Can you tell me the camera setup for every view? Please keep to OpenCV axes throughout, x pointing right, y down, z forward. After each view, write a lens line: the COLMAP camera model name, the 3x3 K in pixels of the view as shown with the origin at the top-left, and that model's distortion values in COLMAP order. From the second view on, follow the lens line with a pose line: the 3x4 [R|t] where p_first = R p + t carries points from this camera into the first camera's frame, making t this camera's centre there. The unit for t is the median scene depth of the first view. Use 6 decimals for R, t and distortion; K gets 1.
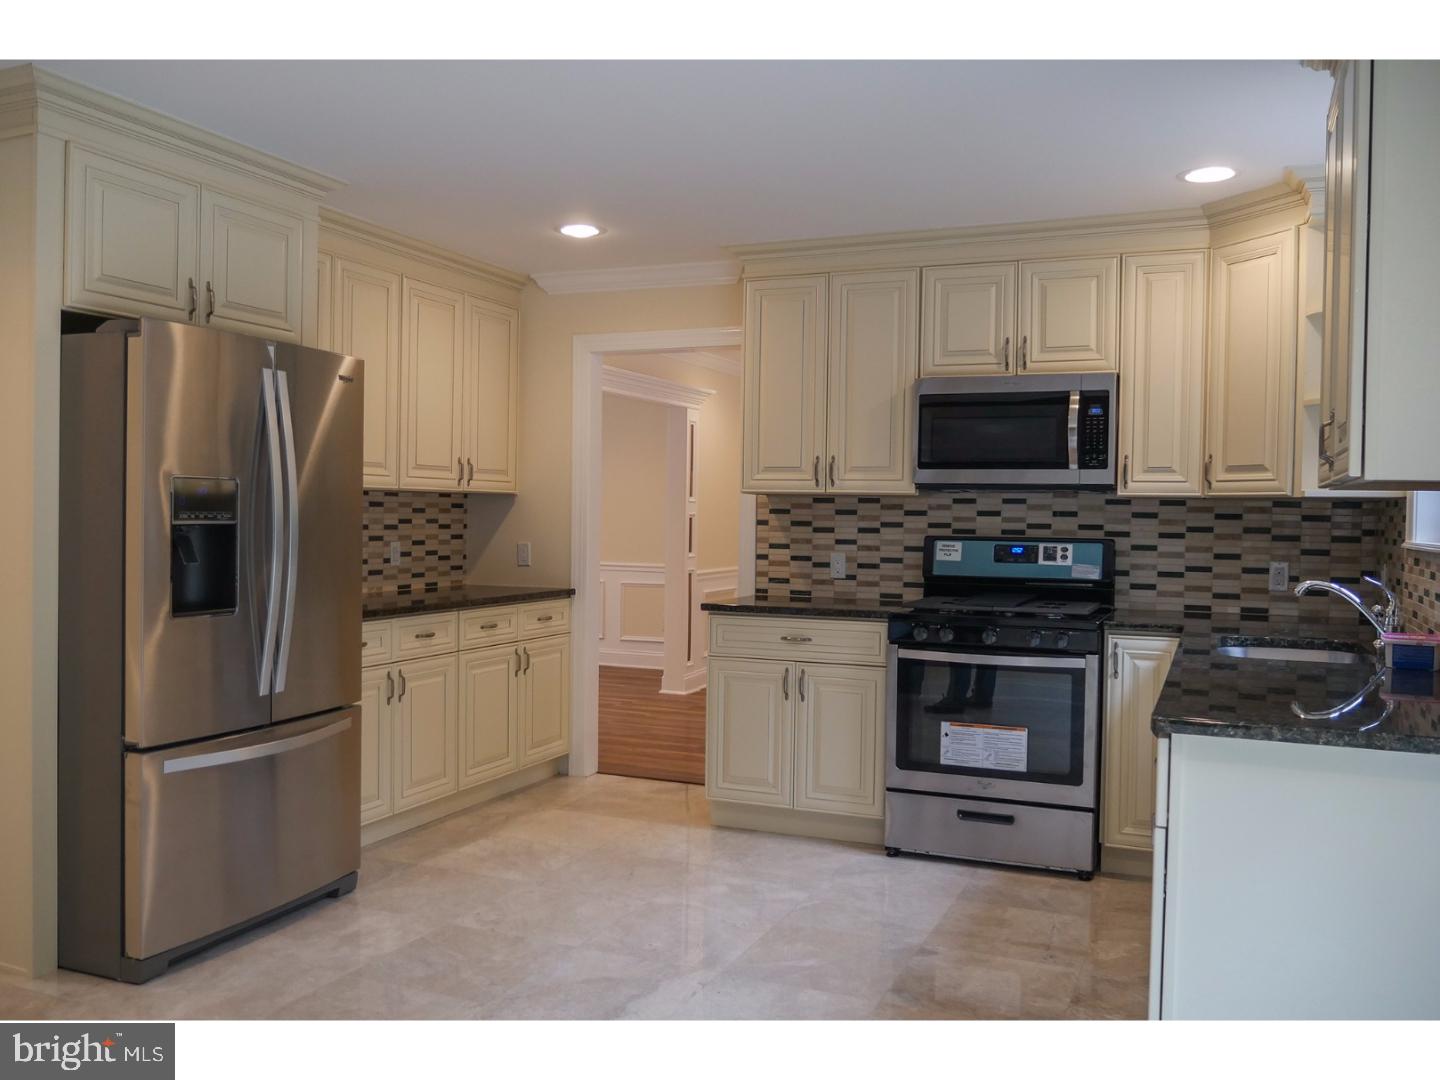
lens RADIAL K [[1206.3, 0, 716.5], [0, 1206.3, 540.7], [0, 0, 1]] dist [-0.033075, 0.005309]
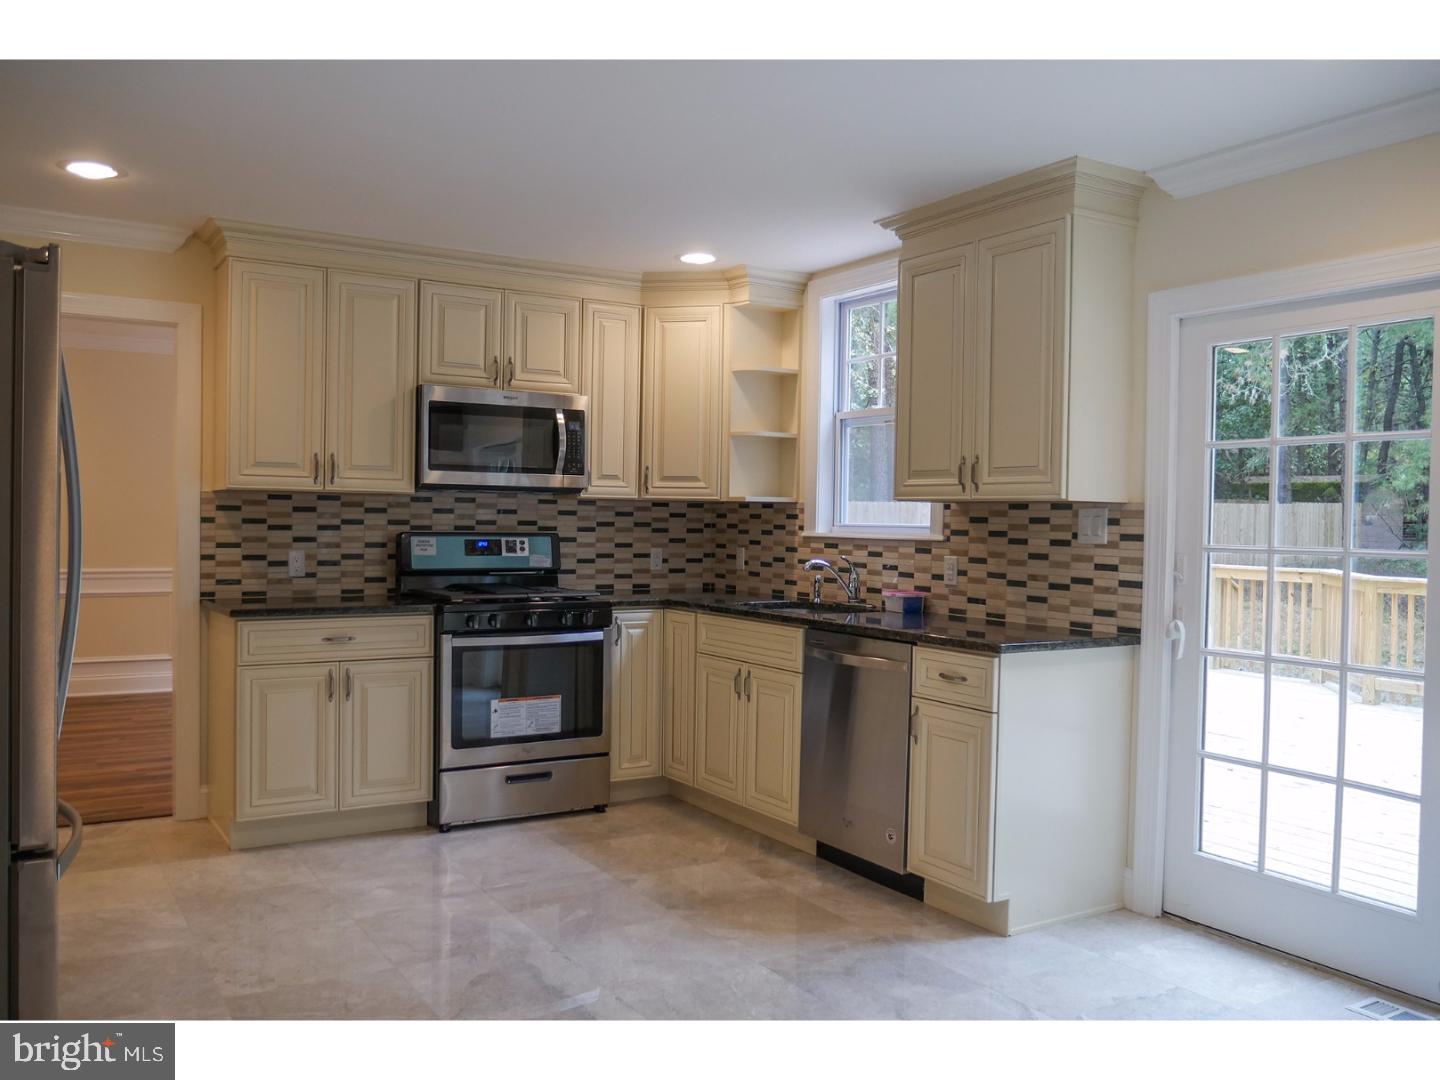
lens RADIAL K [[1206.3, 0, 717.2], [0, 1206.3, 537.9], [0, 0, 1]] dist [-0.033075, 0.005309]
pose [[0.568479, -0.018633, 0.822487, -0.569413], [0.010651, 0.999826, 0.015289, -0.013097], [-0.822629, 0.000069, 0.568579, 0.184616]]
